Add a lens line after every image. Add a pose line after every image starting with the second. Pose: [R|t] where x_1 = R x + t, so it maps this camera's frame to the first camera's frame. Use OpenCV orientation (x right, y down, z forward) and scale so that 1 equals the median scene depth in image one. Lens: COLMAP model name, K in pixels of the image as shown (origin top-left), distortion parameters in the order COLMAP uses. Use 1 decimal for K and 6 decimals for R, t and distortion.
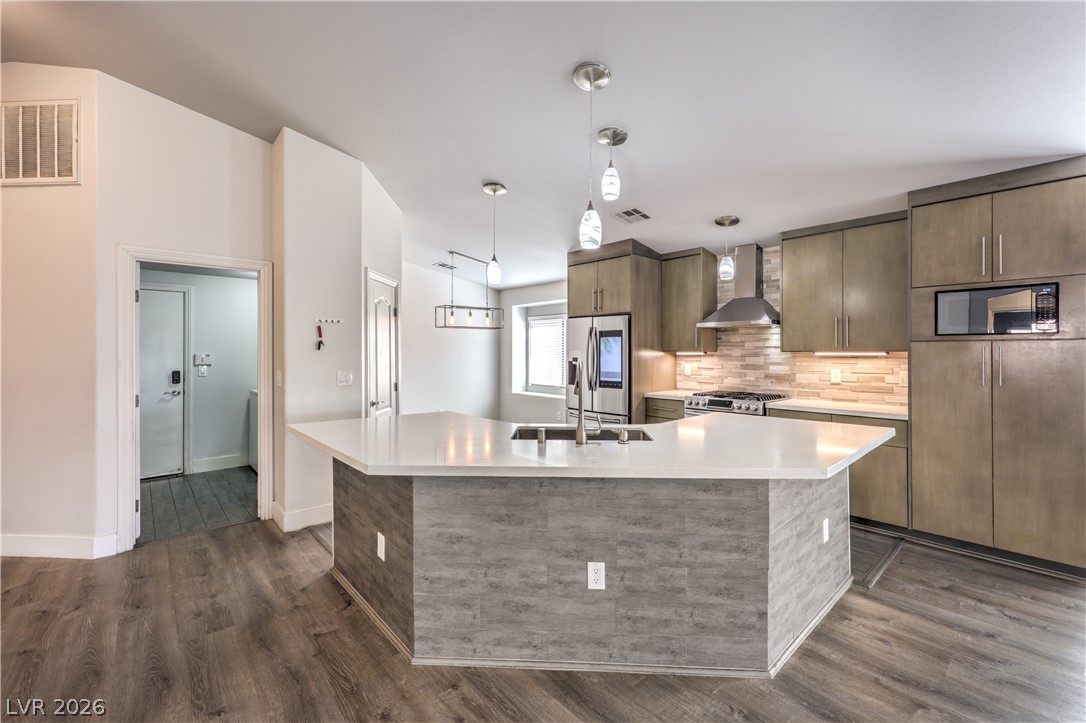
lens RADIAL K [[443.0, 0, 547.1], [0, 443.0, 350.3], [0, 0, 1]] dist [-0.009641, -0.000401]
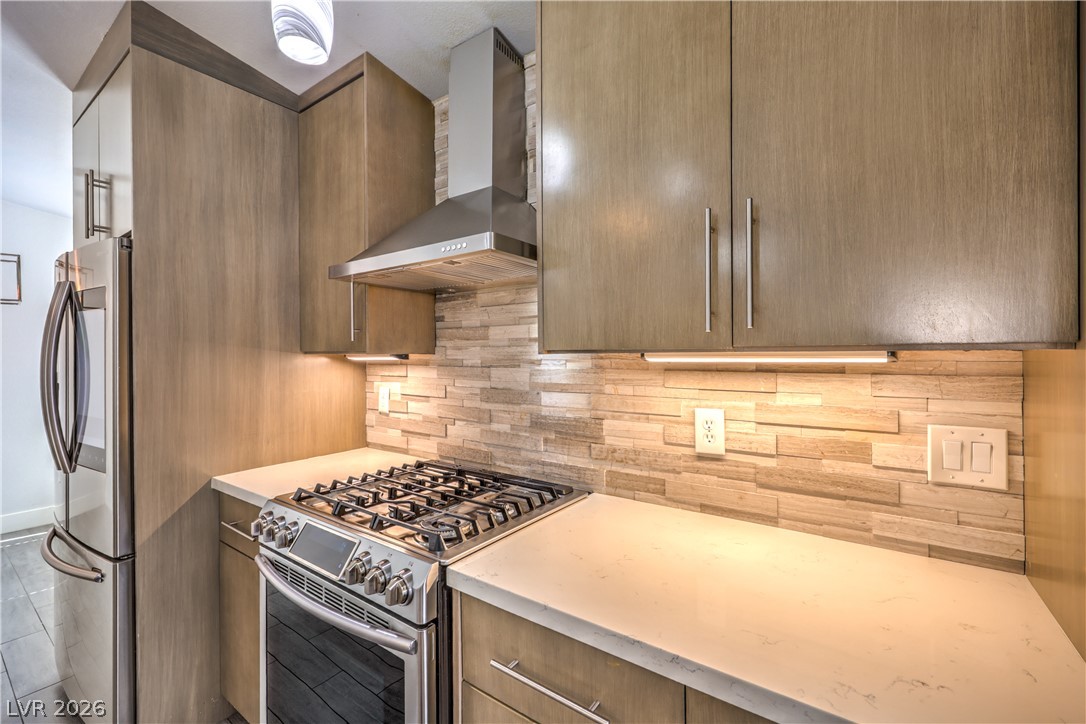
lens RADIAL K [[450.1, 0, 555.4], [0, 450.1, 354.5], [0, 0, 1]] dist [-0.001153, -0.000202]
pose [[0.974741, -0.003343, 0.223311, 0.450424], [0.003009, 0.999994, 0.001837, 0.004068], [-0.223316, -0.001118, 0.974745, 0.674741]]
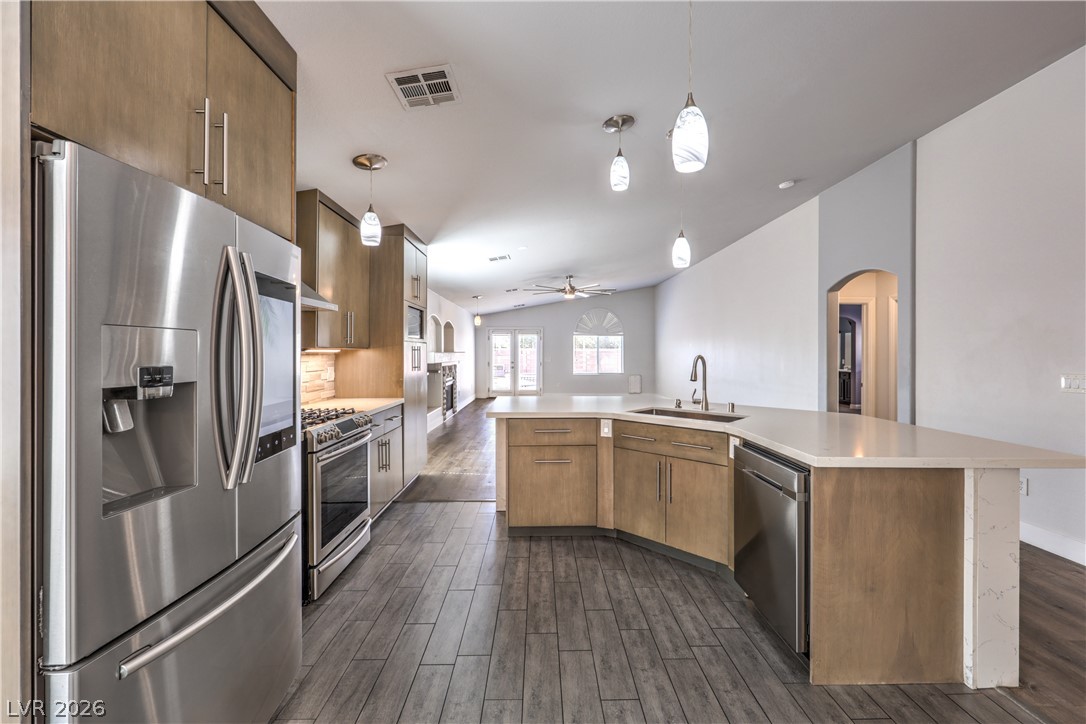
lens RADIAL K [[450.1, 0, 555.4], [0, 450.1, 354.5], [0, 0, 1]] dist [-0.001153, -0.000202]
pose [[-0.759553, -0.003807, 0.650435, -0.261388], [-0.003408, 0.999992, 0.001874, 0.011191], [-0.650437, -0.000793, -0.759560, 1.250188]]
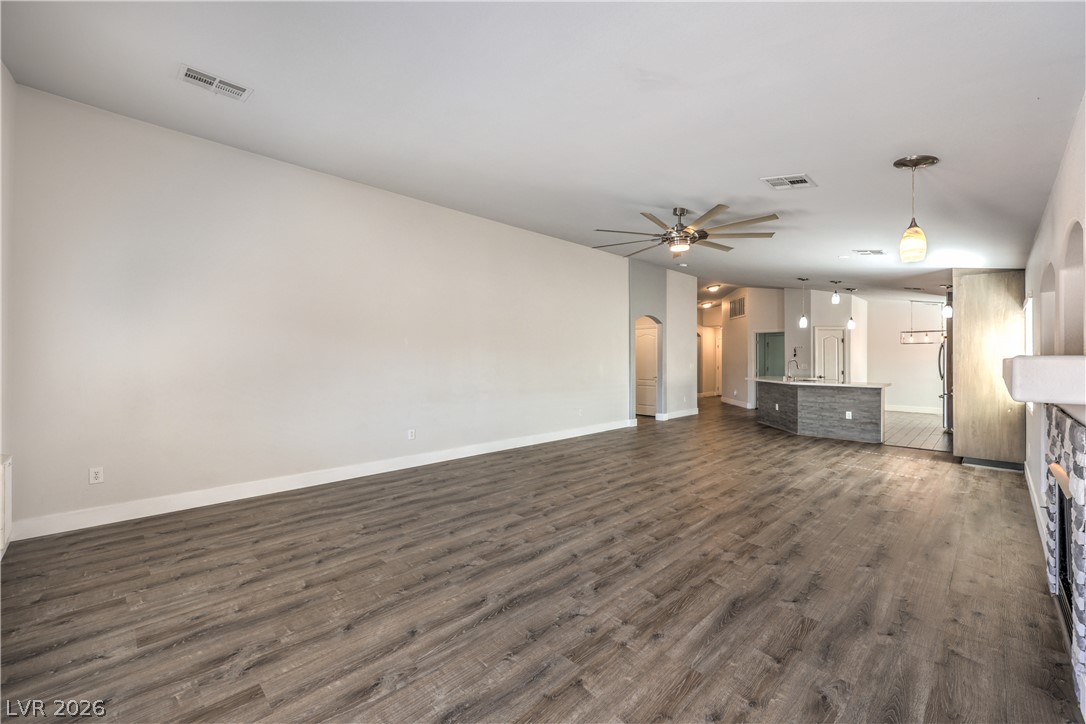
lens RADIAL K [[436.5, 0, 542.7], [0, 436.5, 358.1], [0, 0, 1]] dist [-0.007845, 0.000195]
pose [[0.024238, 0.000537, -0.999706, 2.002015], [-0.001044, 0.999999, 0.000512, 0.006700], [0.999706, 0.001031, 0.024239, -0.668195]]
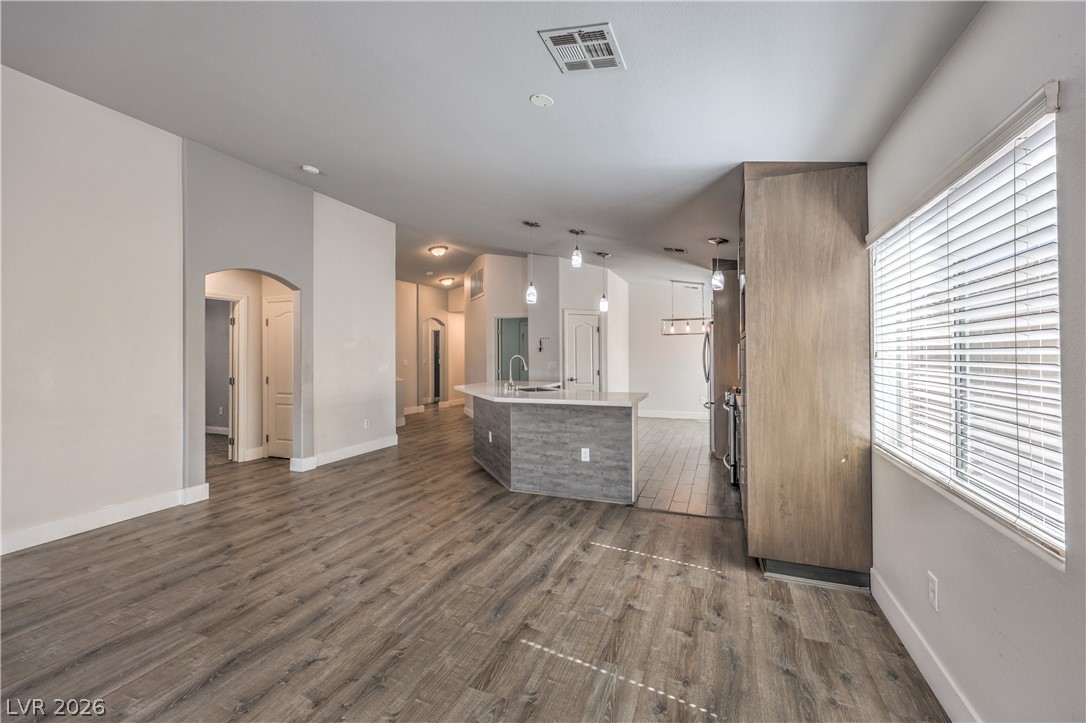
lens RADIAL K [[447.9, 0, 546.9], [0, 447.9, 355.0], [0, 0, 1]] dist [0.001537, -0.000094]
pose [[0.441765, -0.002556, -0.897127, 1.183271], [0.005548, 0.999985, -0.000116, 0.011982], [0.897114, -0.004926, 0.441772, 0.053888]]
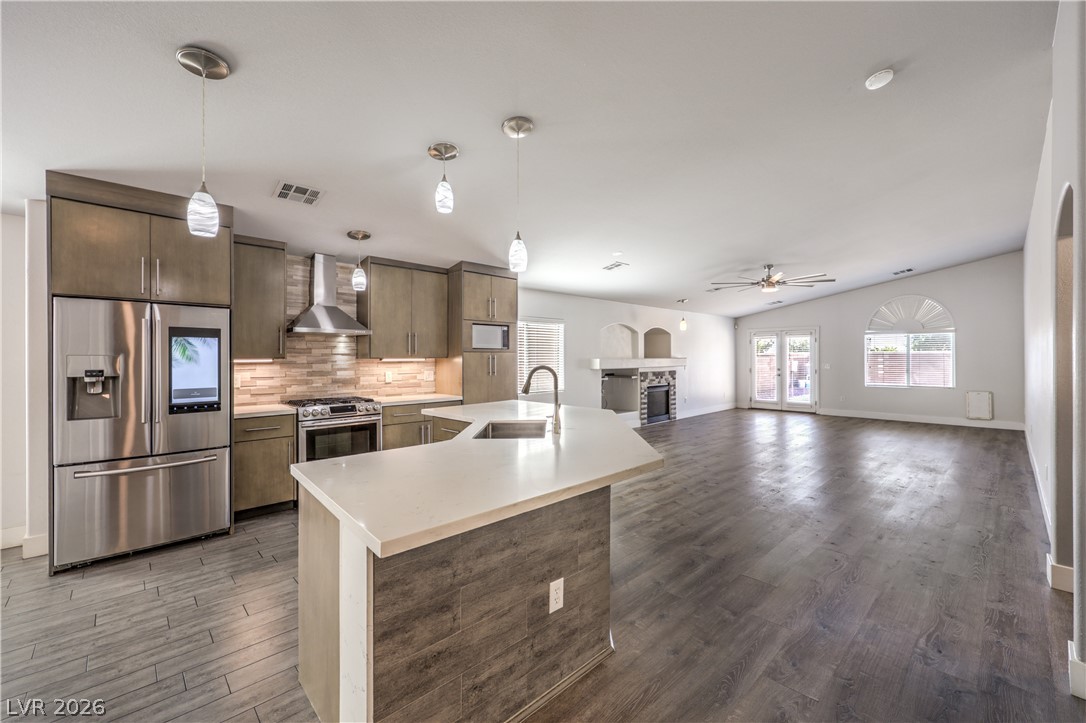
lens RADIAL K [[447.9, 0, 546.9], [0, 447.9, 355.0], [0, 0, 1]] dist [0.001537, -0.000094]
pose [[-0.025509, 0.004906, 0.999663, -0.623421], [0.001005, 0.999988, -0.004882, 0.000543], [-0.999674, 0.000880, -0.025513, 0.533803]]
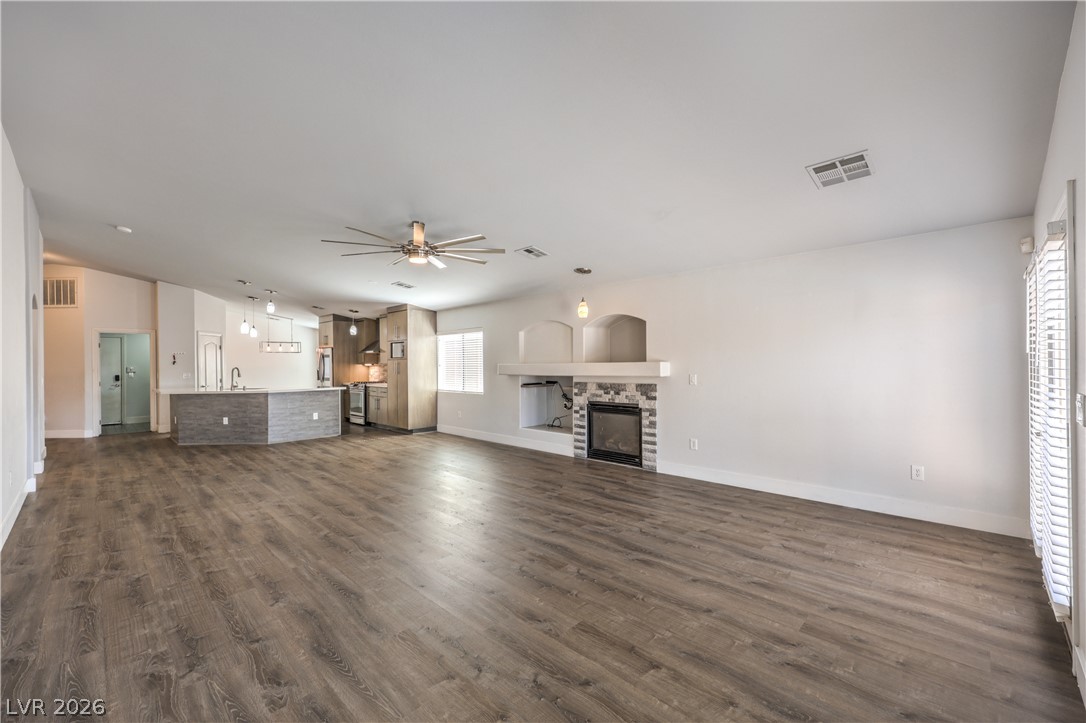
lens RADIAL K [[452.6, 0, 550.5], [0, 452.6, 363.3], [0, 0, 1]] dist [0.001069, 0.000112]
pose [[0.998643, -0.008541, 0.051379, 1.266172], [0.008471, 0.999963, 0.001572, 0.004802], [-0.051391, -0.001135, 0.998678, -1.442099]]
